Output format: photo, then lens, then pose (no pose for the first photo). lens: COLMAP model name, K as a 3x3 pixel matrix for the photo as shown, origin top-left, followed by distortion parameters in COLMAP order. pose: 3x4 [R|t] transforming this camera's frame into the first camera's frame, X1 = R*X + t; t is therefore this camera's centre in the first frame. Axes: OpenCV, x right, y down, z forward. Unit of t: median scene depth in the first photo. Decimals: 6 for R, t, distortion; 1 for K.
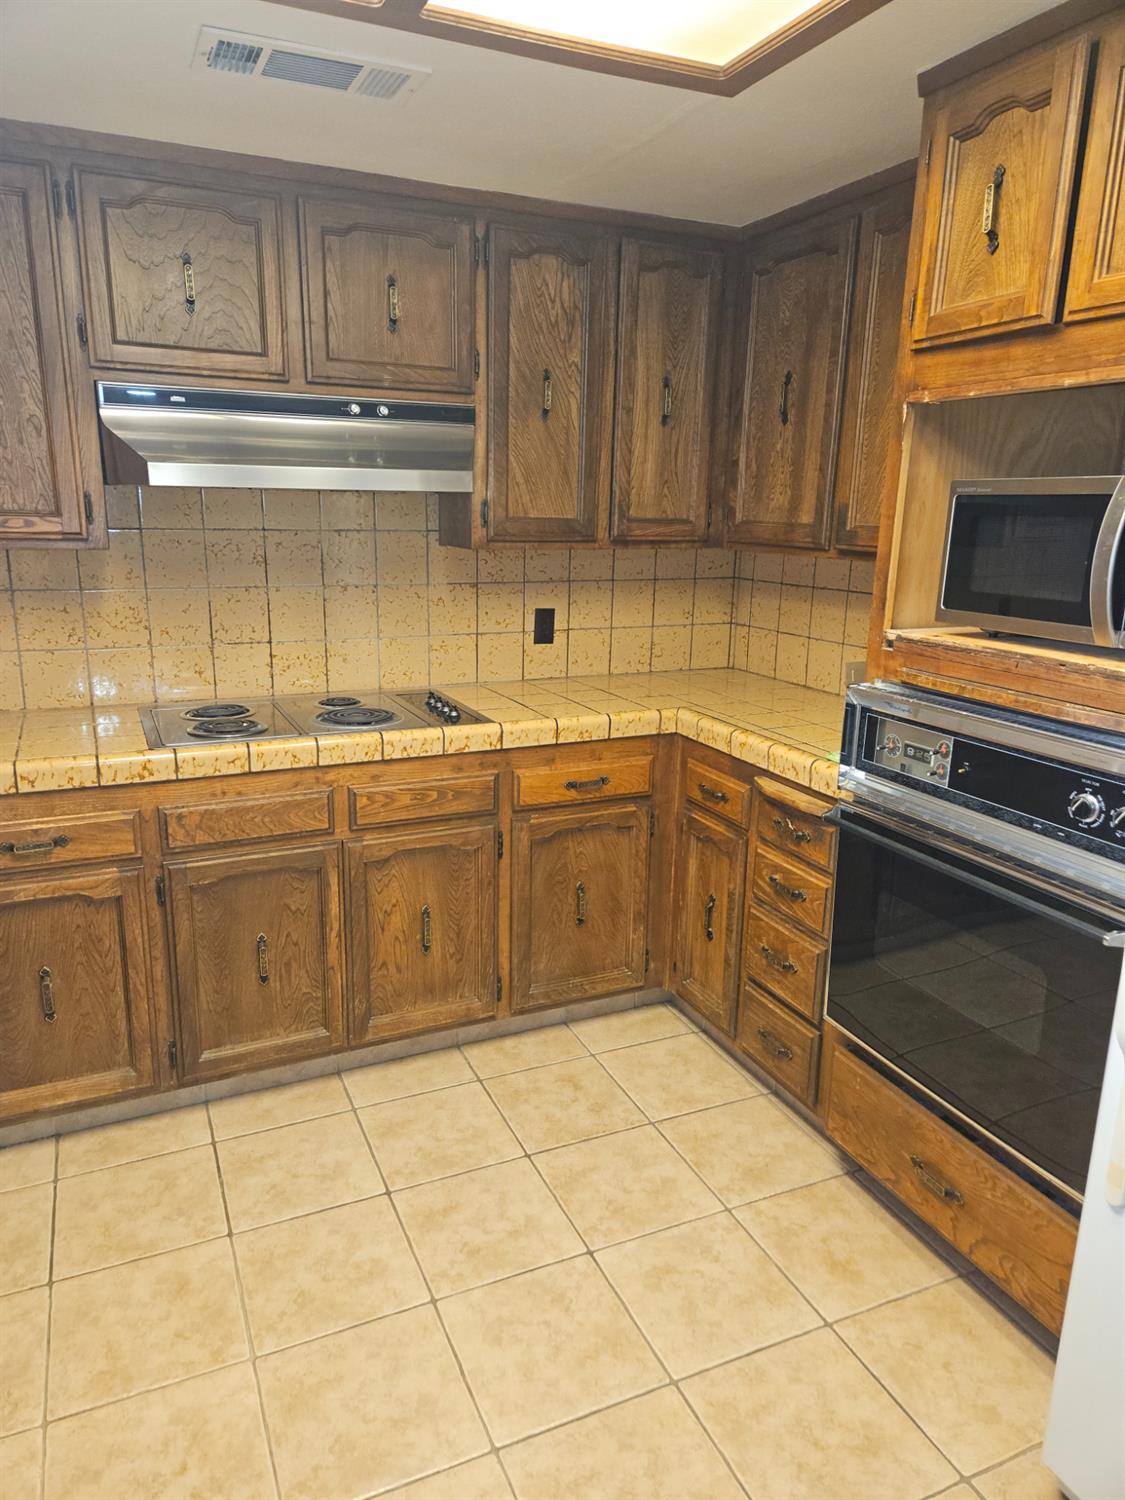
lens RADIAL K [[1000.1, 0, 549.8], [0, 1000.1, 750.8], [0, 0, 1]] dist [0.071592, -0.057234]
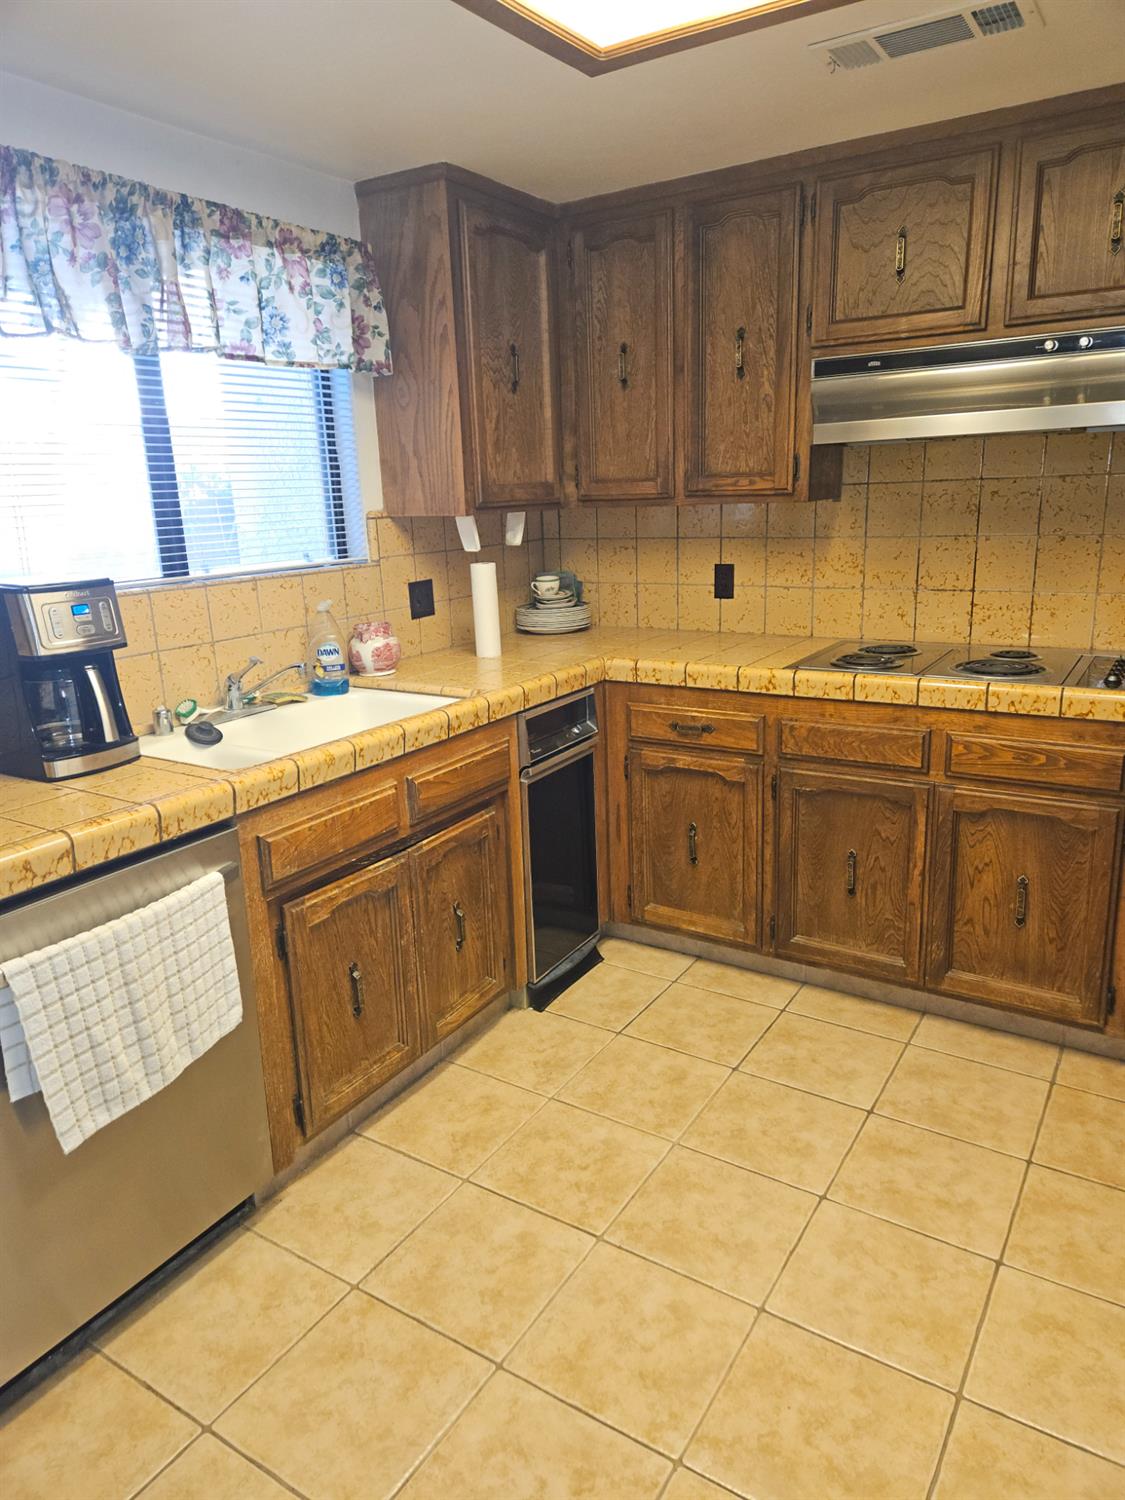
lens RADIAL K [[1000.1, 0, 556.4], [0, 1000.1, 743.5], [0, 0, 1]] dist [0.071592, -0.057234]
pose [[0.549515, 0.177120, -0.816494, 0.421970], [-0.160005, 0.981492, 0.105226, 0.003589], [0.820020, 0.072820, 0.567684, 0.103542]]
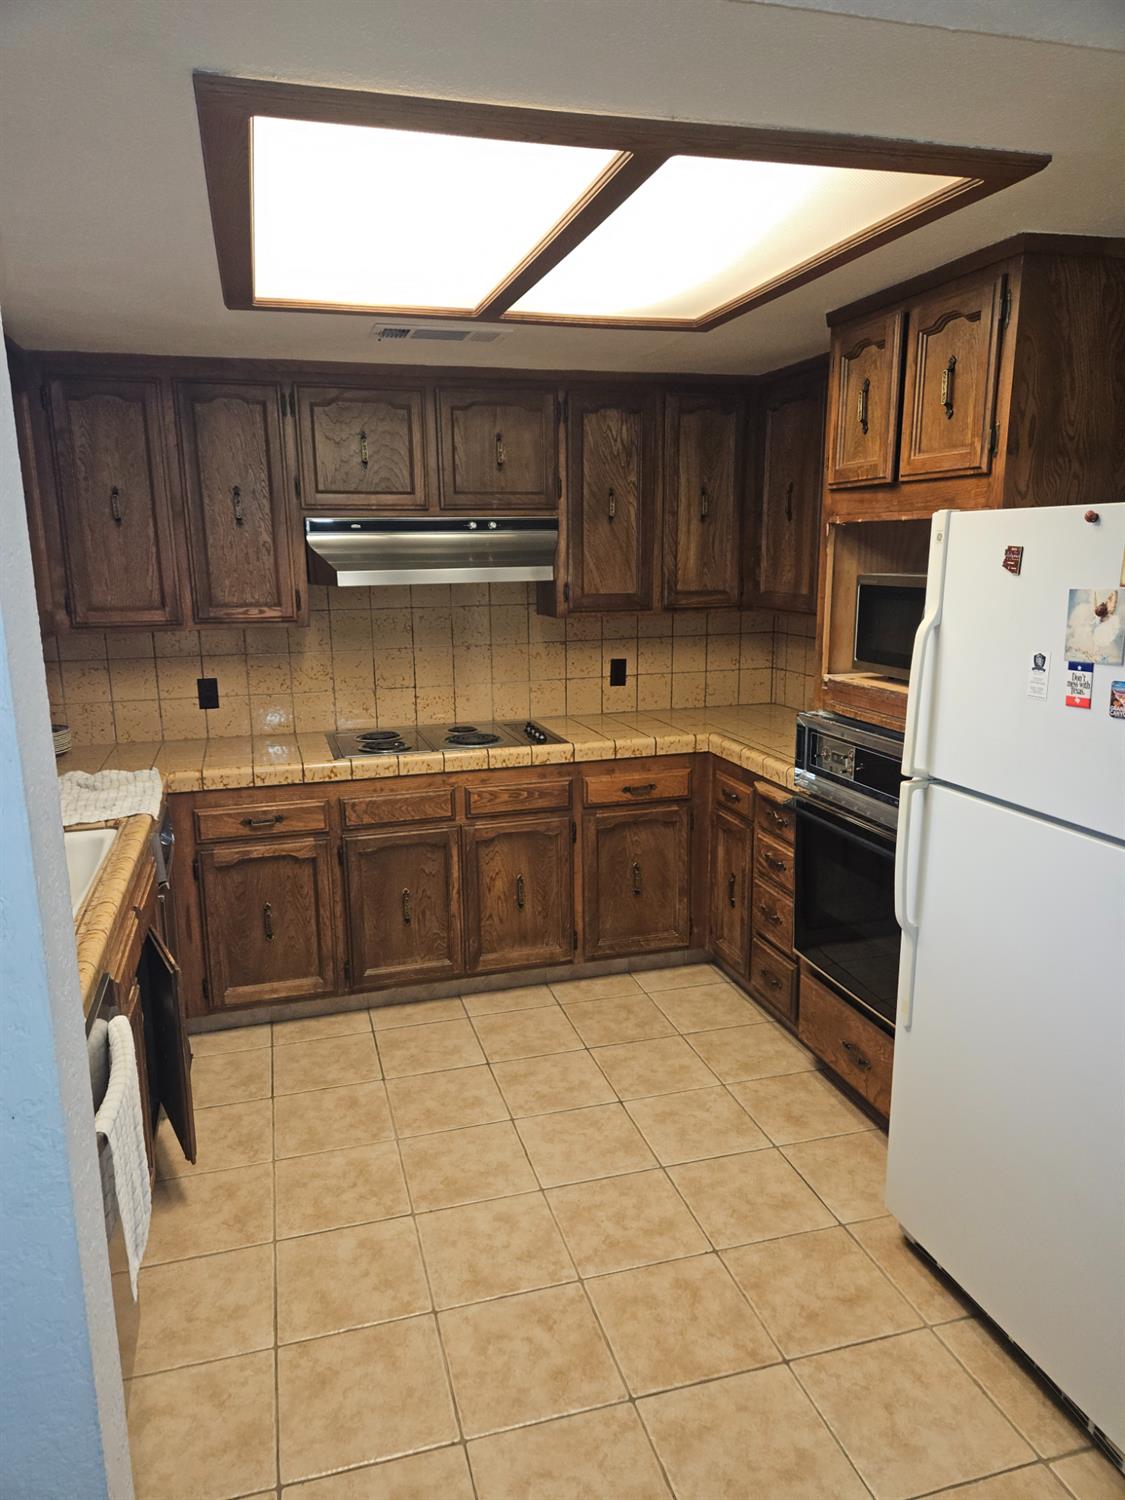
lens RADIAL K [[1000.1, 0, 554.3], [0, 1000.1, 755.4], [0, 0, 1]] dist [0.071592, -0.057234]
pose [[0.989807, -0.000037, -0.142418, 0.131774], [-0.005157, 0.999335, -0.036100, 0.042372], [0.142325, 0.036467, 0.989148, -0.406235]]
